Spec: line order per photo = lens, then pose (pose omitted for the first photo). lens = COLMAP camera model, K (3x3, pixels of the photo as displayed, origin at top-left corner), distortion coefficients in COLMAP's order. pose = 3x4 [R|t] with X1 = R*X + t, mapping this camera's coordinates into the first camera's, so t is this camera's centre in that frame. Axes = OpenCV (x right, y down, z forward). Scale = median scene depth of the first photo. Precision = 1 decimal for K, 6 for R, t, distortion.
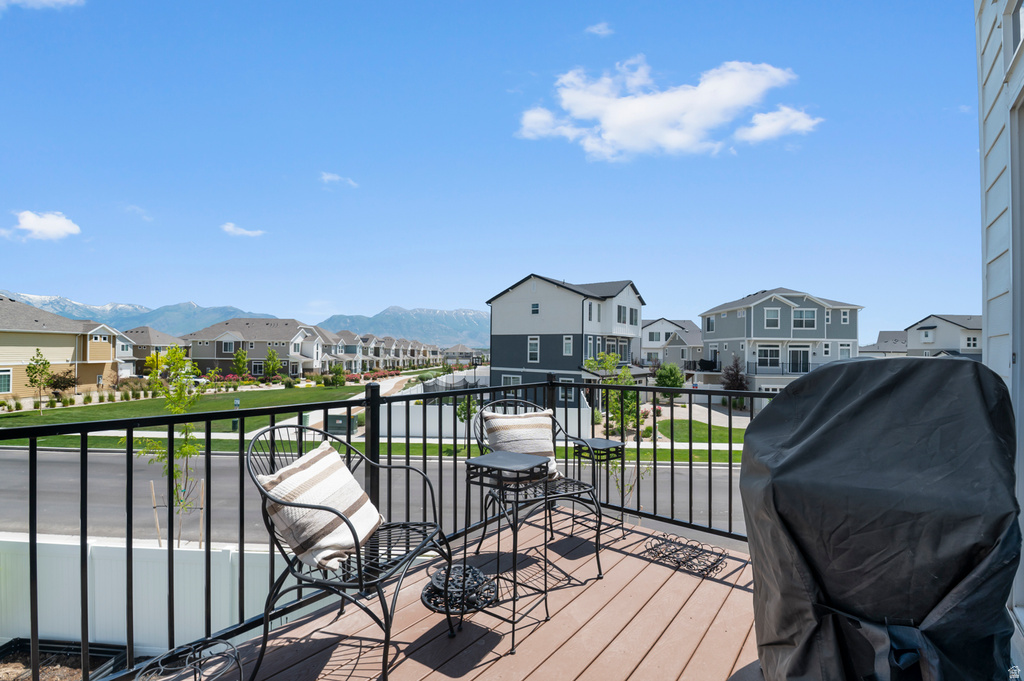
lens RADIAL K [[442.5, 0, 512.0], [0, 442.5, 340.5], [0, 0, 1]] dist [-0.001413, -0.012361]
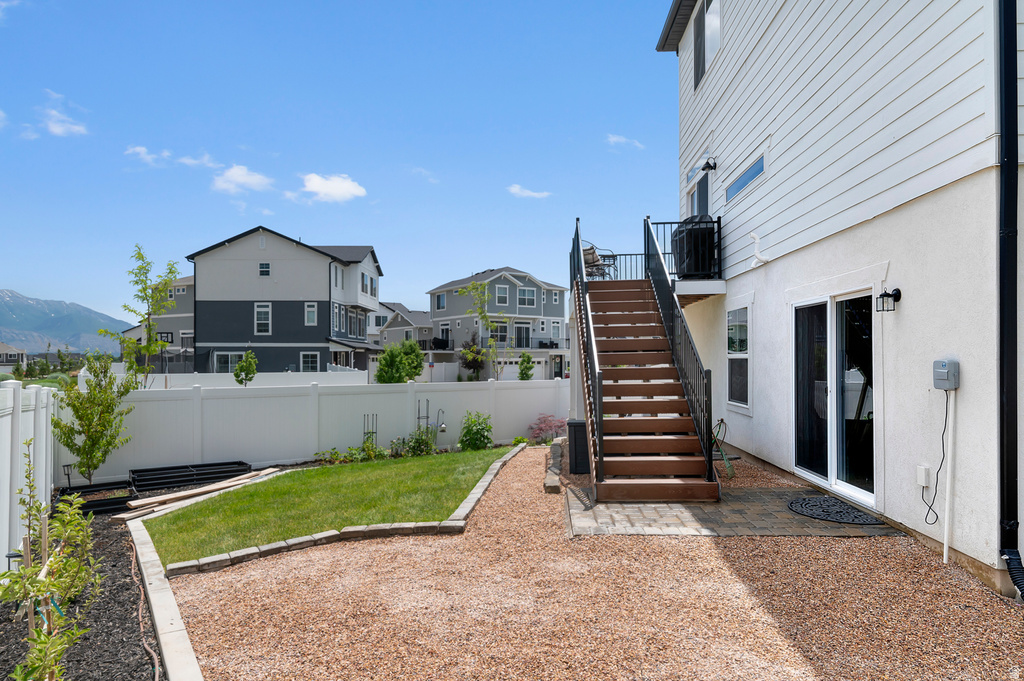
lens RADIAL K [[615.1, 0, 513.2], [0, 615.1, 350.0], [0, 0, 1]] dist [0.005449, 0.001092]
pose [[0.806186, -0.003147, 0.591653, -0.252447], [-0.002502, 0.999959, 0.008728, 0.066317], [-0.591656, -0.008517, 0.806145, -0.192673]]
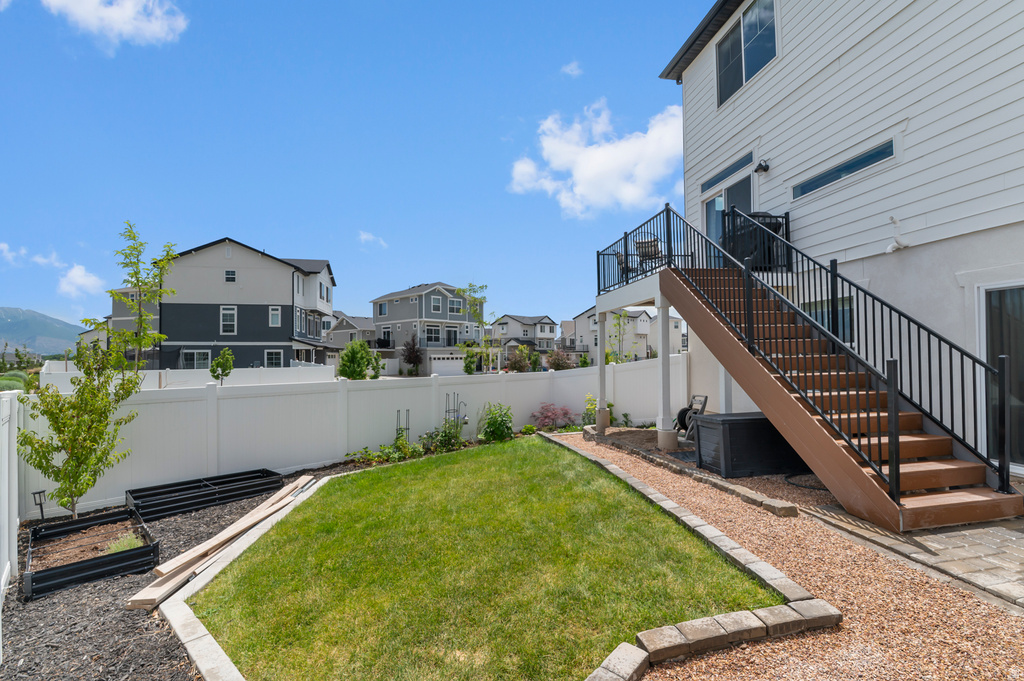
lens RADIAL K [[452.8, 0, 512.0], [0, 452.8, 340.5], [0, 0, 1]] dist [-0.000035, -0.012907]
pose [[0.666589, 0.010307, 0.745354, -0.256276], [-0.001753, 0.999923, -0.012259, 0.071919], [-0.745424, 0.006865, 0.666556, -0.057545]]
